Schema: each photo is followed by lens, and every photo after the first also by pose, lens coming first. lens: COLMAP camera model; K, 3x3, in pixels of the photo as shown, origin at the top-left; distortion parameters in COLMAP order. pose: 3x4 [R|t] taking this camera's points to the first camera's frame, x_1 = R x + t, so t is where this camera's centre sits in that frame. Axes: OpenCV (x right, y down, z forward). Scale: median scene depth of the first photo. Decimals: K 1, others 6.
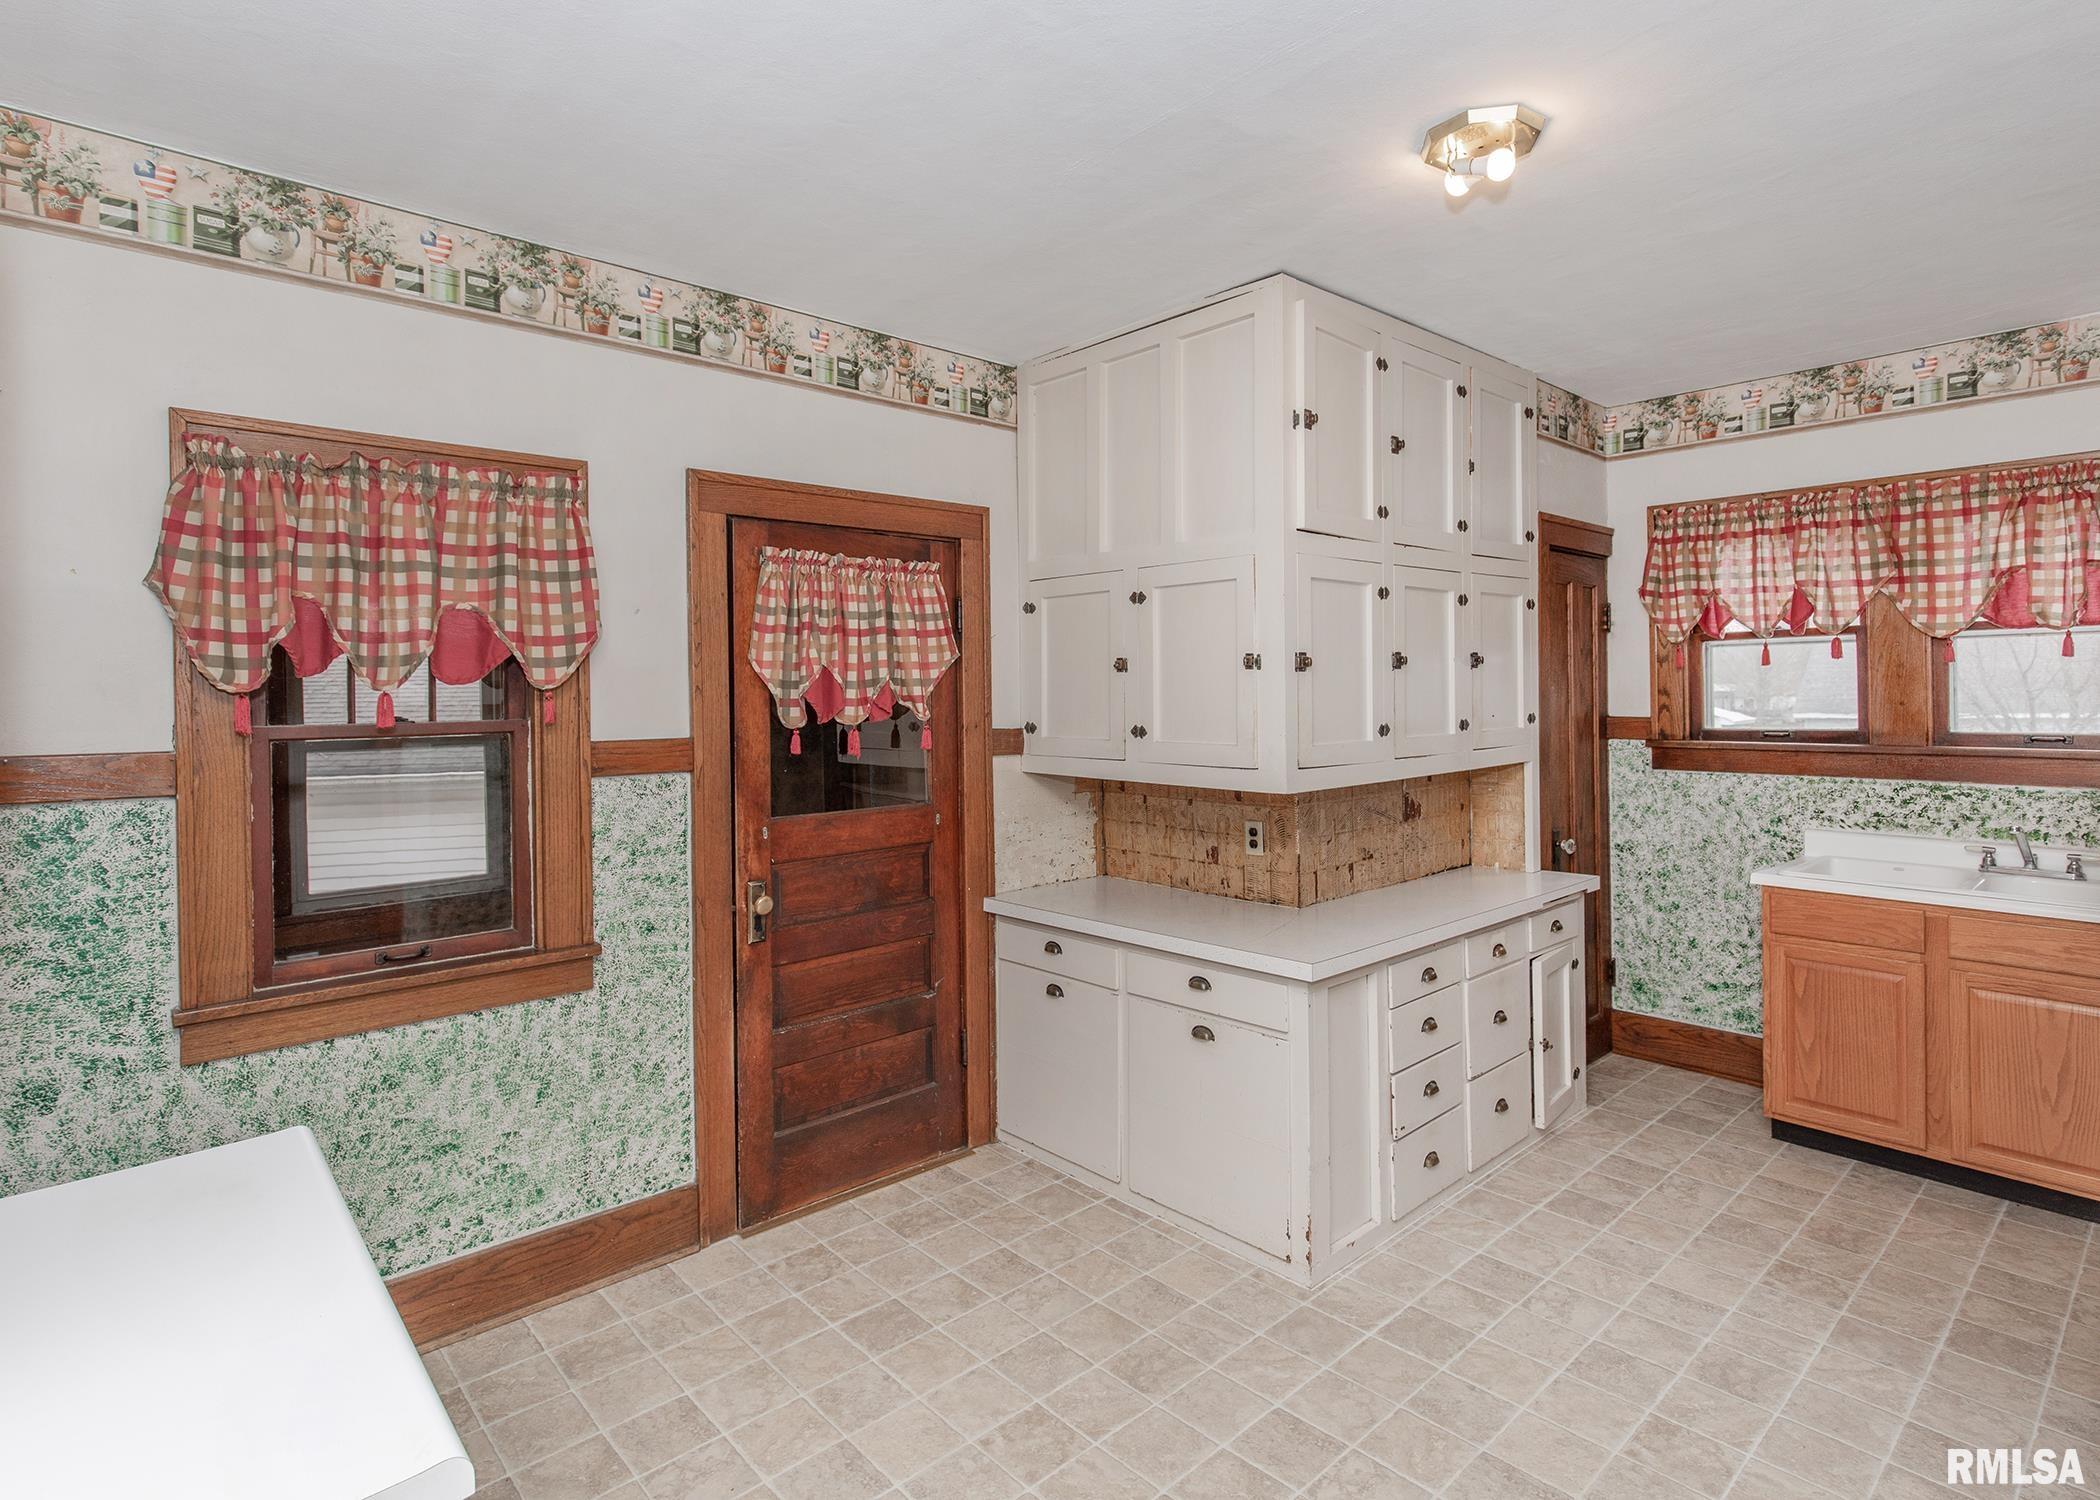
lens RADIAL K [[1026.9, 0, 1053.3], [0, 1026.9, 767.5], [0, 0, 1]] dist [0.000792, -0.000189]
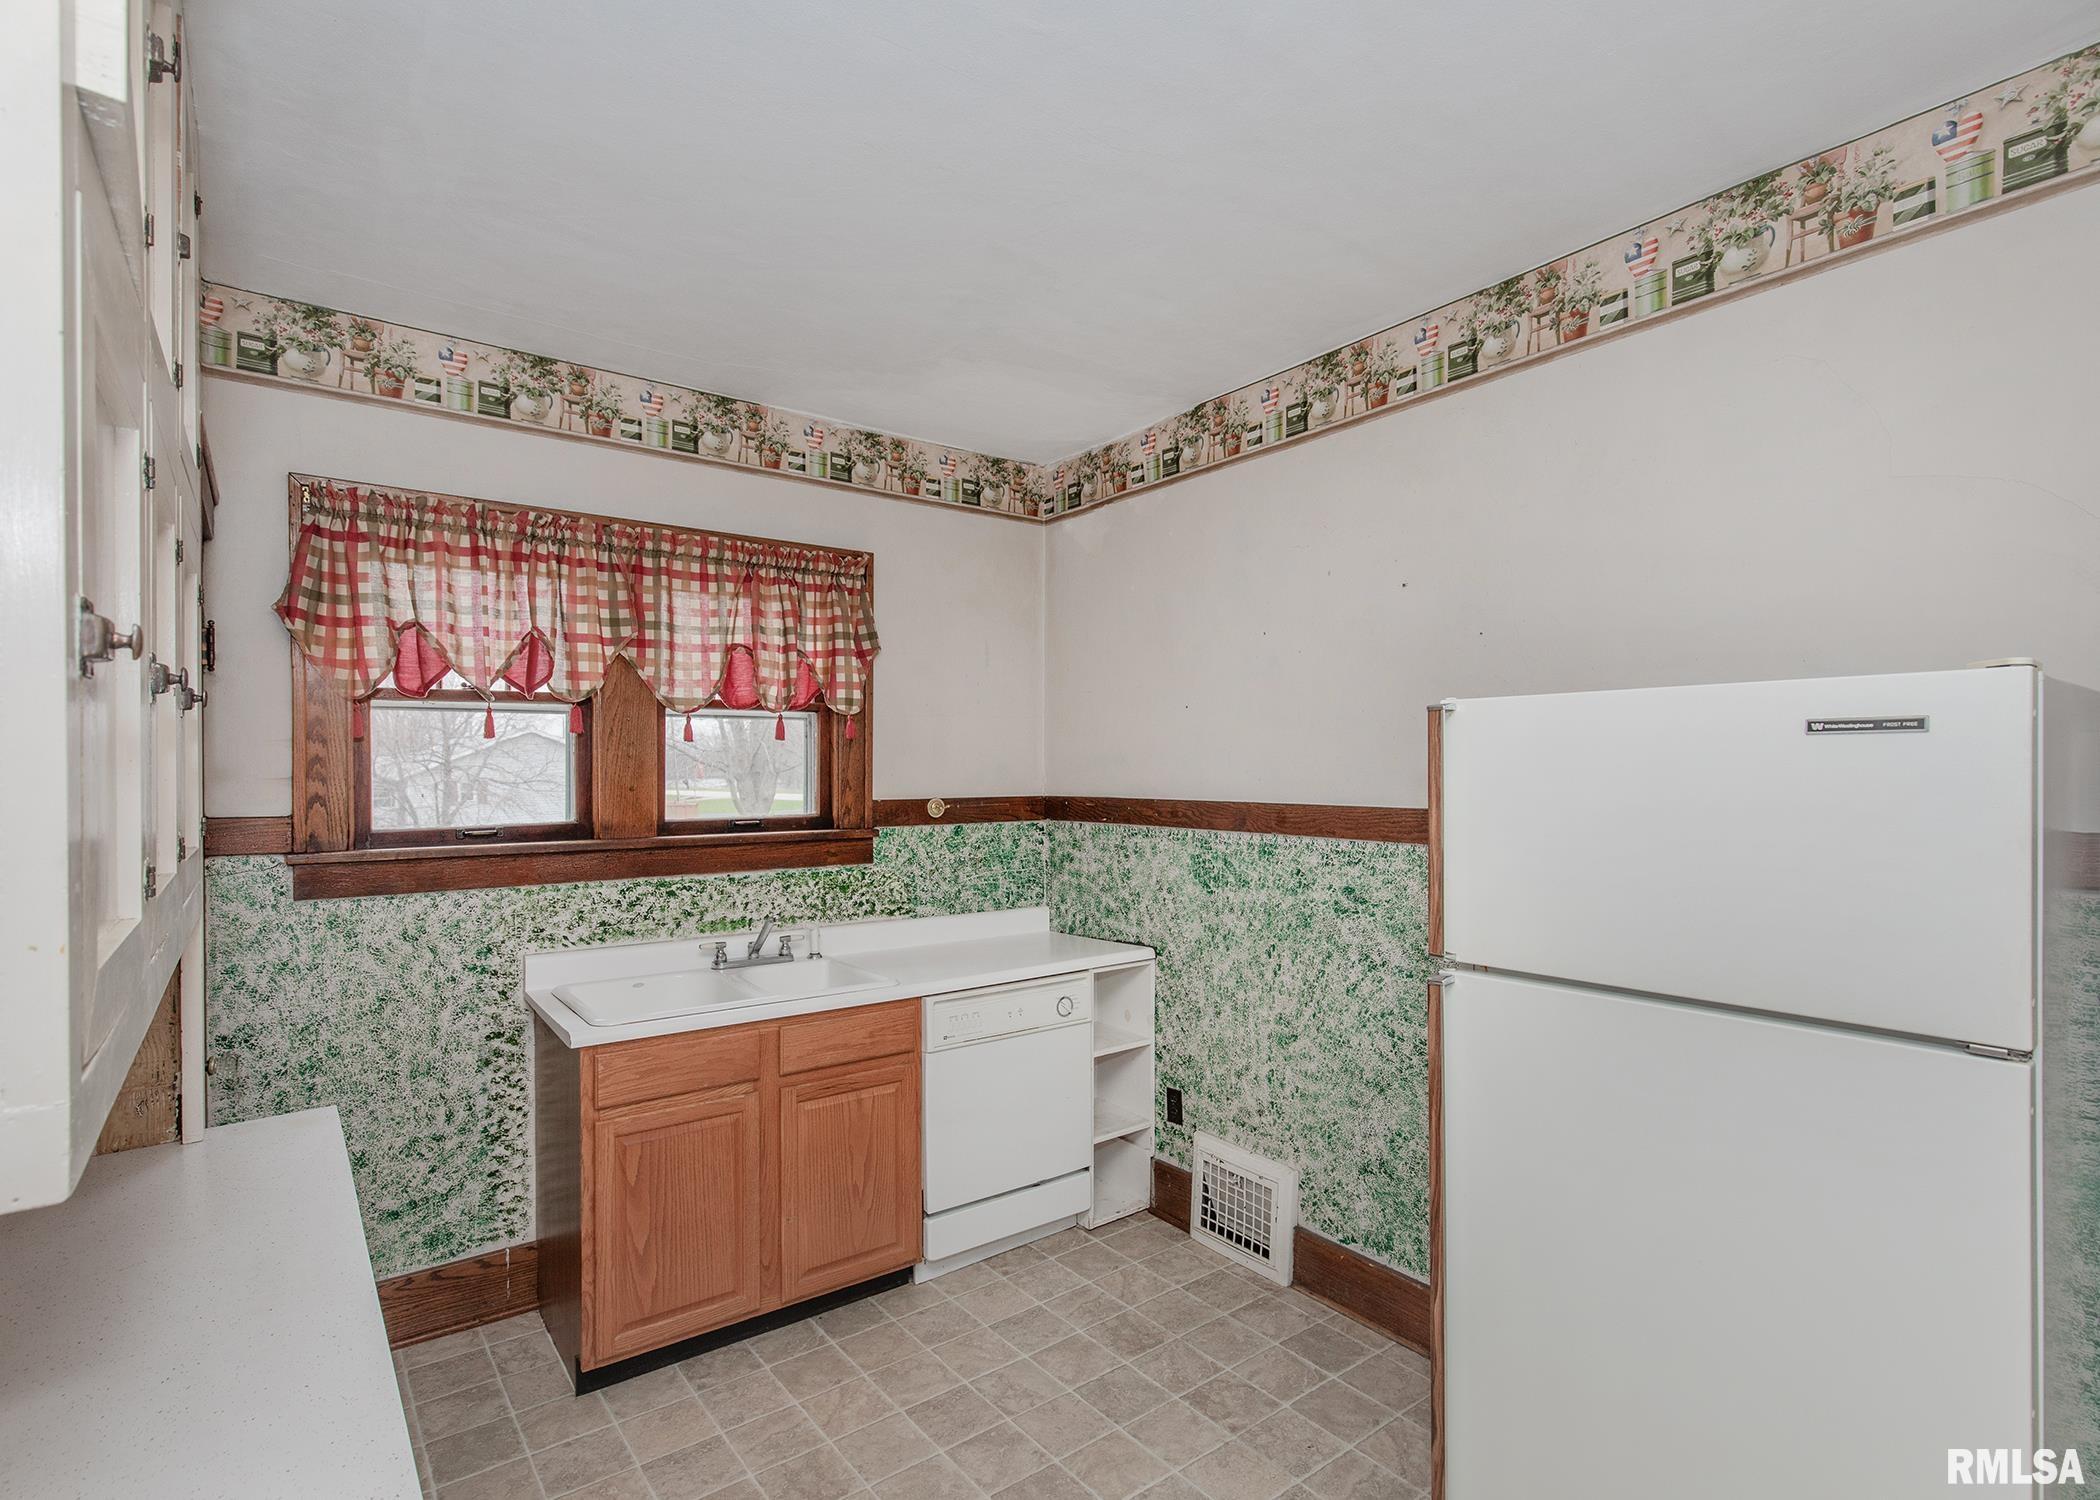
lens RADIAL K [[1026.9, 0, 1053.3], [0, 1026.9, 767.5], [0, 0, 1]] dist [0.000792, -0.000189]
pose [[0.082786, 0.007686, 0.996538, 0.010414], [0.072719, 0.997258, -0.013732, -0.041895], [-0.993911, 0.073604, 0.082000, 0.568884]]
